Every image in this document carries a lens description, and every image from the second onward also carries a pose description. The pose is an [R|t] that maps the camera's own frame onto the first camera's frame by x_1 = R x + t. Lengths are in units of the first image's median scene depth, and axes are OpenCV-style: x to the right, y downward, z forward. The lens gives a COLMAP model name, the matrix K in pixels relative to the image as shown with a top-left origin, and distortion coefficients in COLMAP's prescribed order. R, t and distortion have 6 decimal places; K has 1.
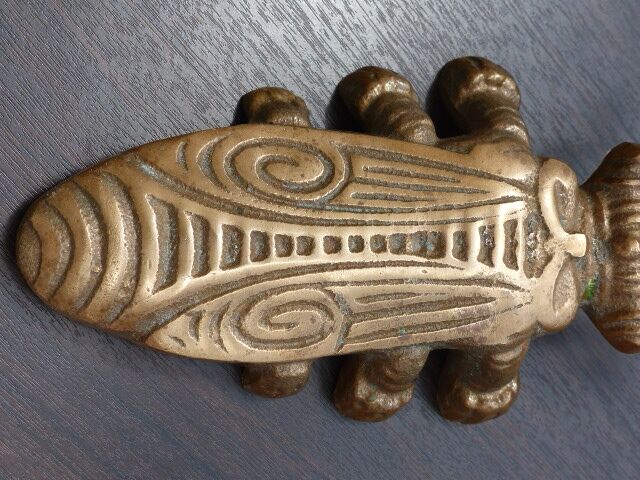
lens RADIAL K [[1155.4, 0, 320.0], [0, 1155.4, 240.0], [0, 0, 1]] dist [-0.097797, -0.001175]
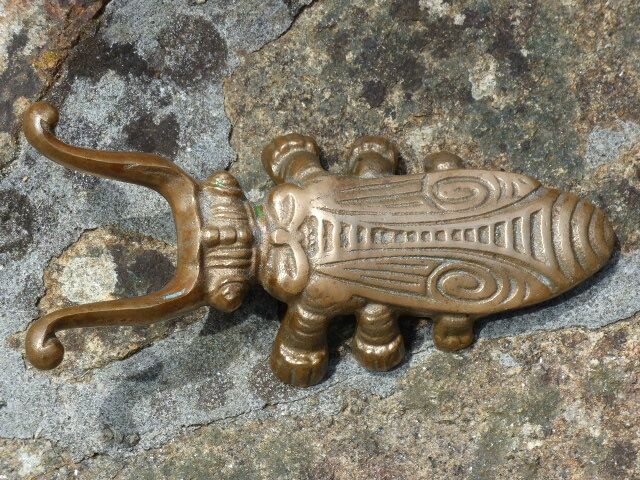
lens RADIAL K [[2508.7, 0, 320.0], [0, 2508.7, 240.0], [0, 0, 1]] dist [-0.069393, -0.575607]
pose [[-0.920375, -0.039261, -0.389061, 1.496302], [-0.044149, -0.978152, 0.203148, -0.692299], [-0.388537, 0.204149, 0.898533, -2.058462]]
